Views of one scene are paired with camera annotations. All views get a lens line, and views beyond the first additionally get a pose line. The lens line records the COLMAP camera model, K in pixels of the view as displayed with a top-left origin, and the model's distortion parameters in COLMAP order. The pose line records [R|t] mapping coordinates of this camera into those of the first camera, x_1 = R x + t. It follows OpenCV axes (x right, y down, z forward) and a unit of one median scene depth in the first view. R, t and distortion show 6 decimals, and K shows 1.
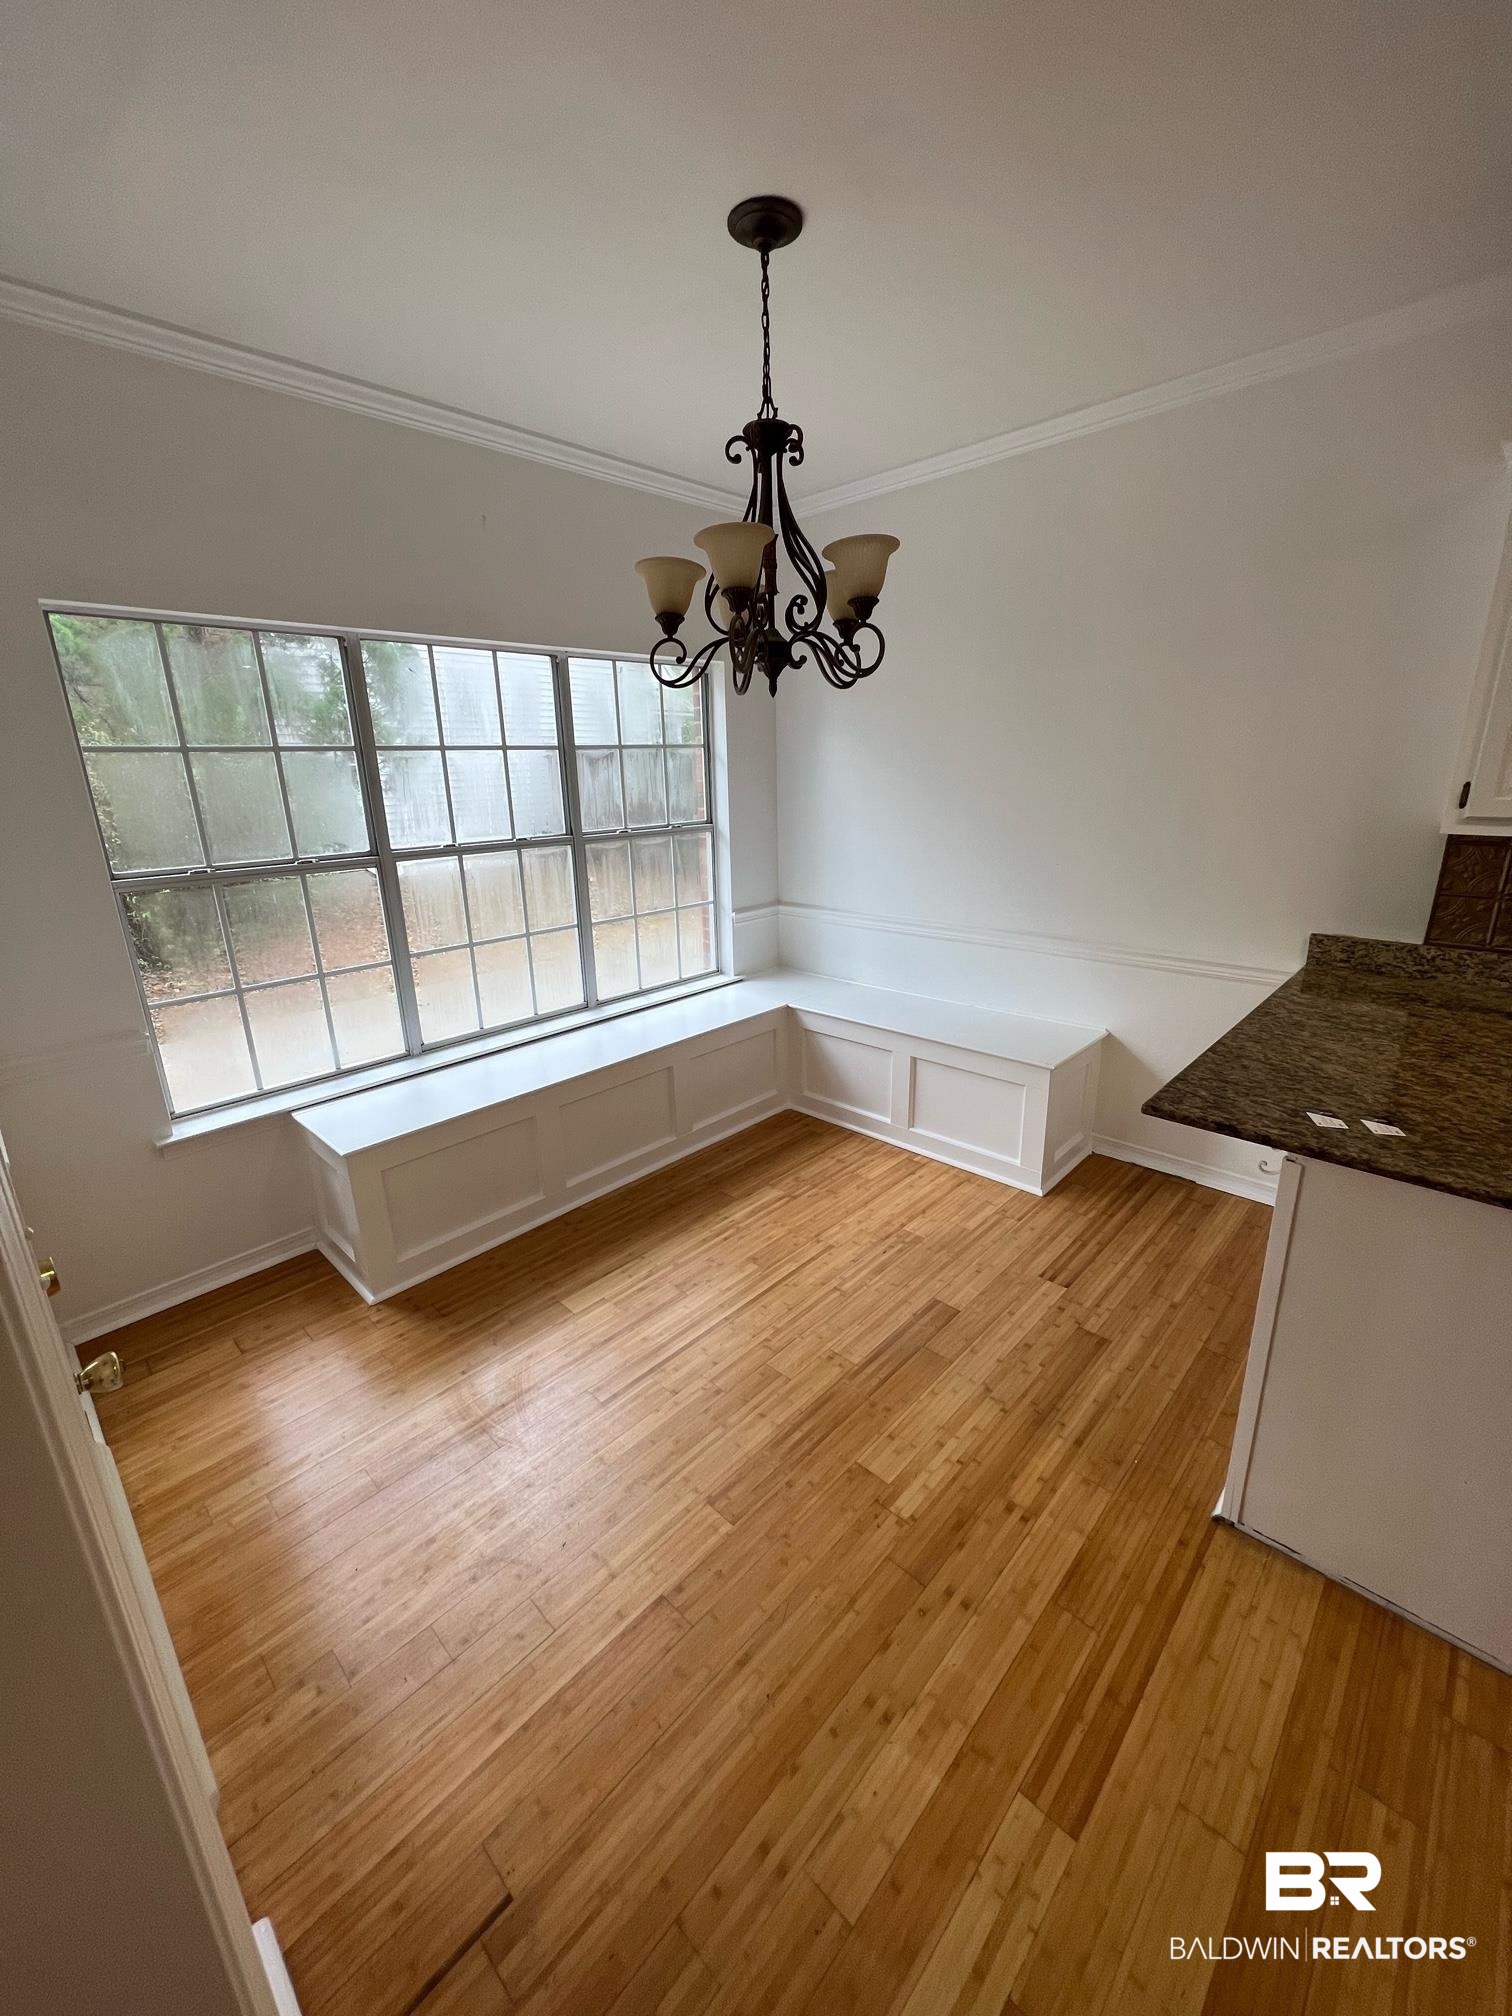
lens RADIAL K [[807.8, 0, 756.0], [0, 807.8, 1008.0], [0, 0, 1]] dist [-0.002455, 0.000214]
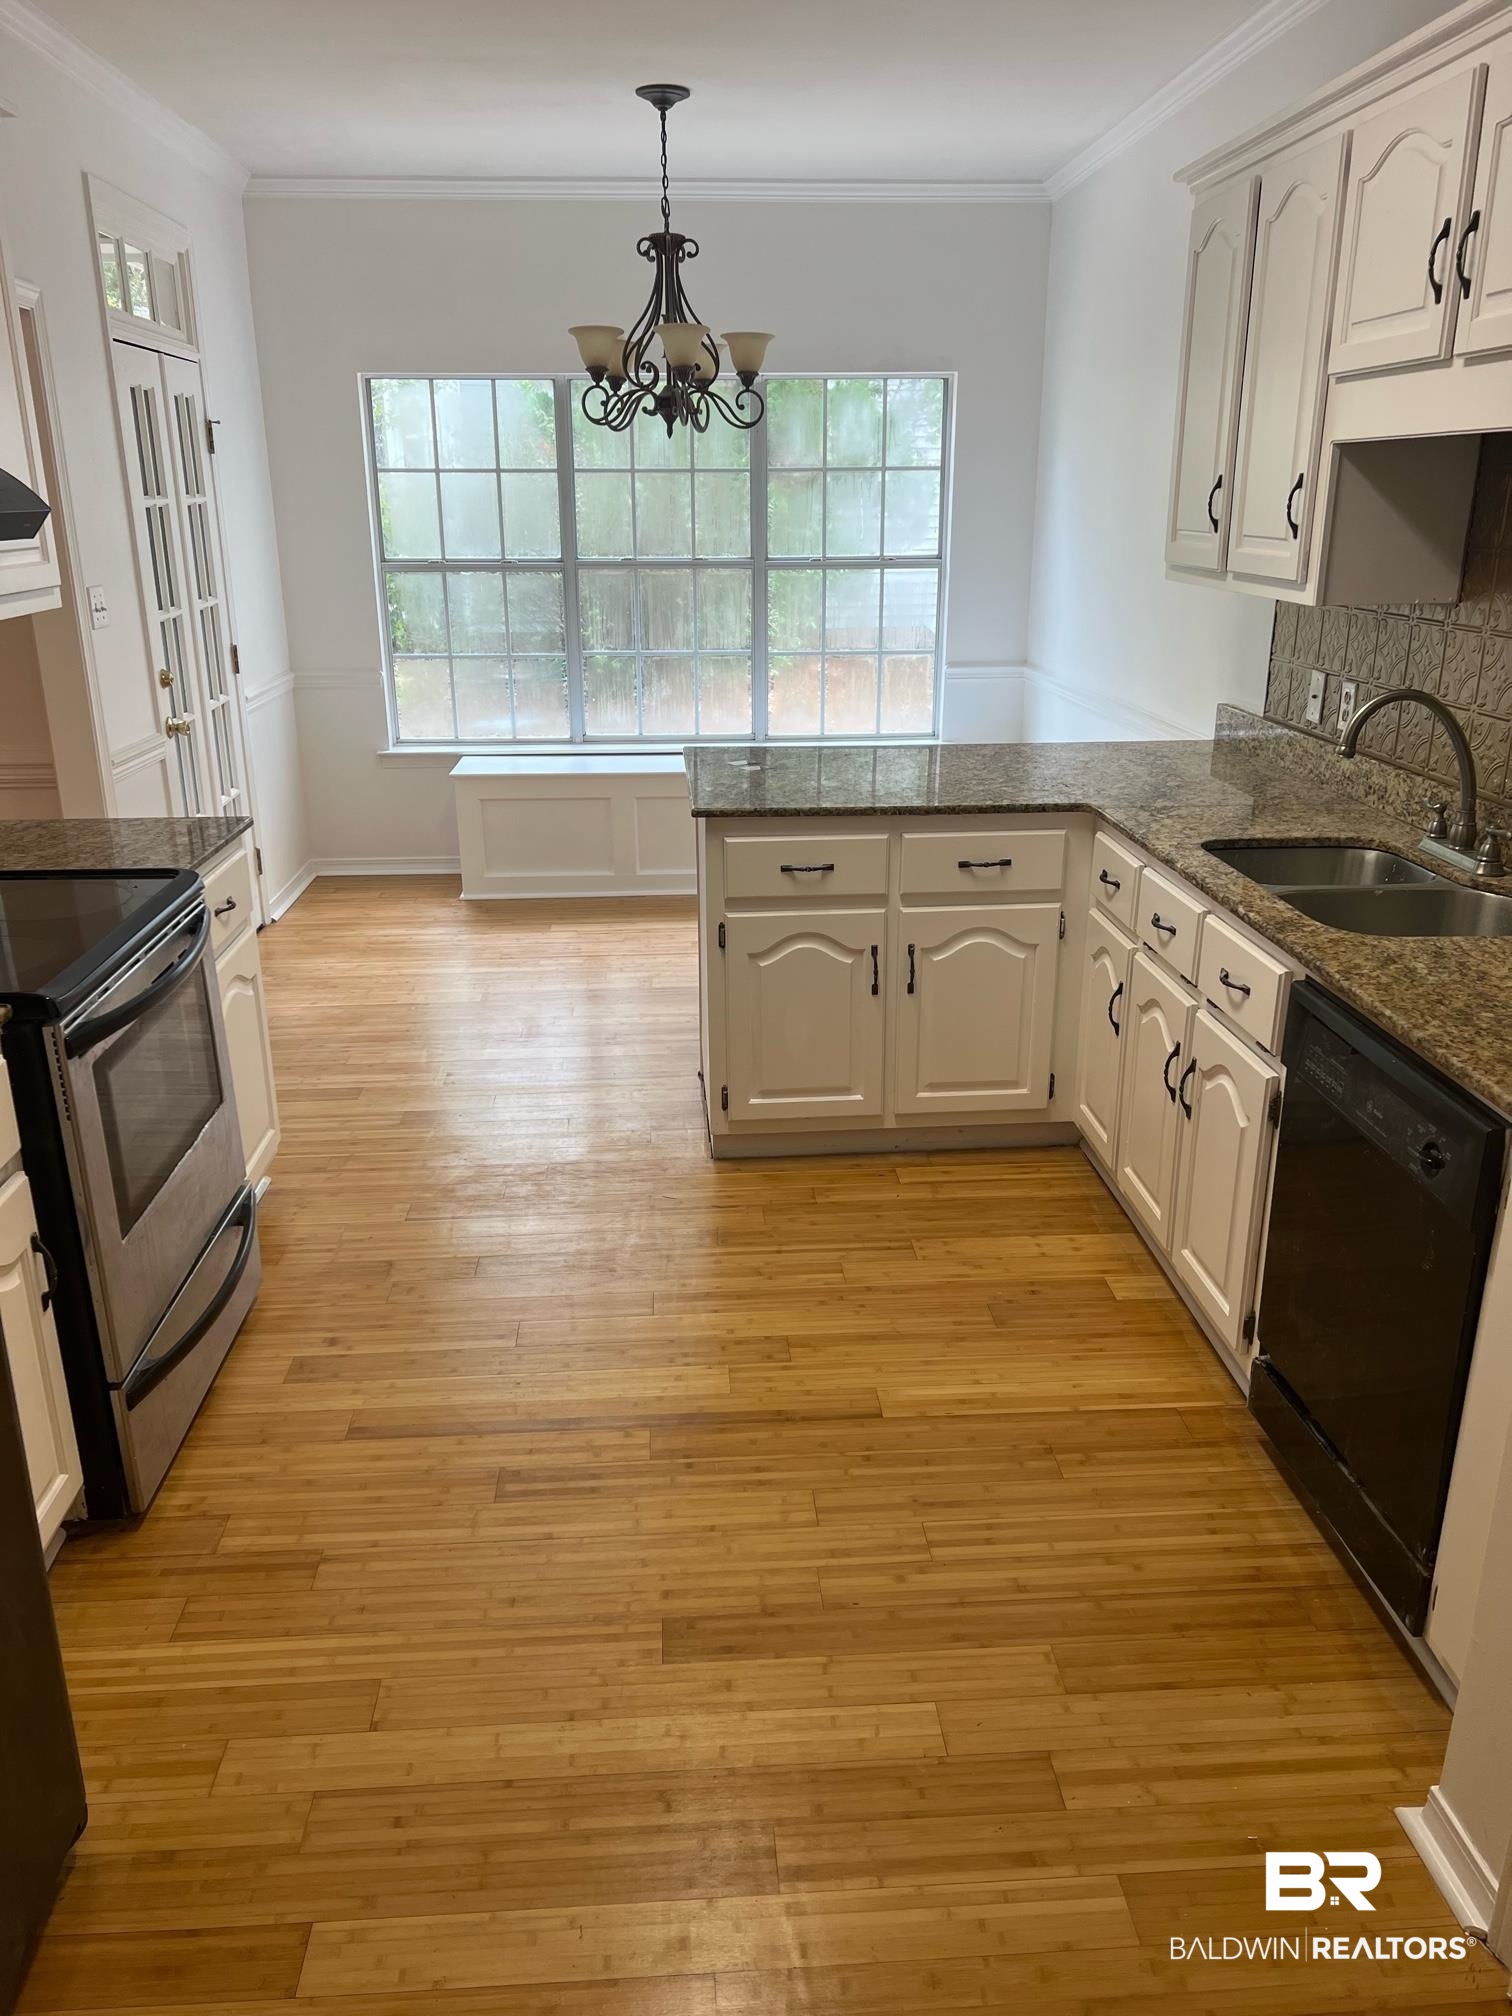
lens RADIAL K [[1506.7, 0, 756.0], [0, 1506.7, 1008.0], [0, 0, 1]] dist [0.032650, -0.002412]
pose [[0.735790, 0.235971, -0.634768, 1.471450], [-0.206664, 0.970857, 0.121356, 0.136073], [0.644905, 0.041891, 0.763113, -0.559949]]
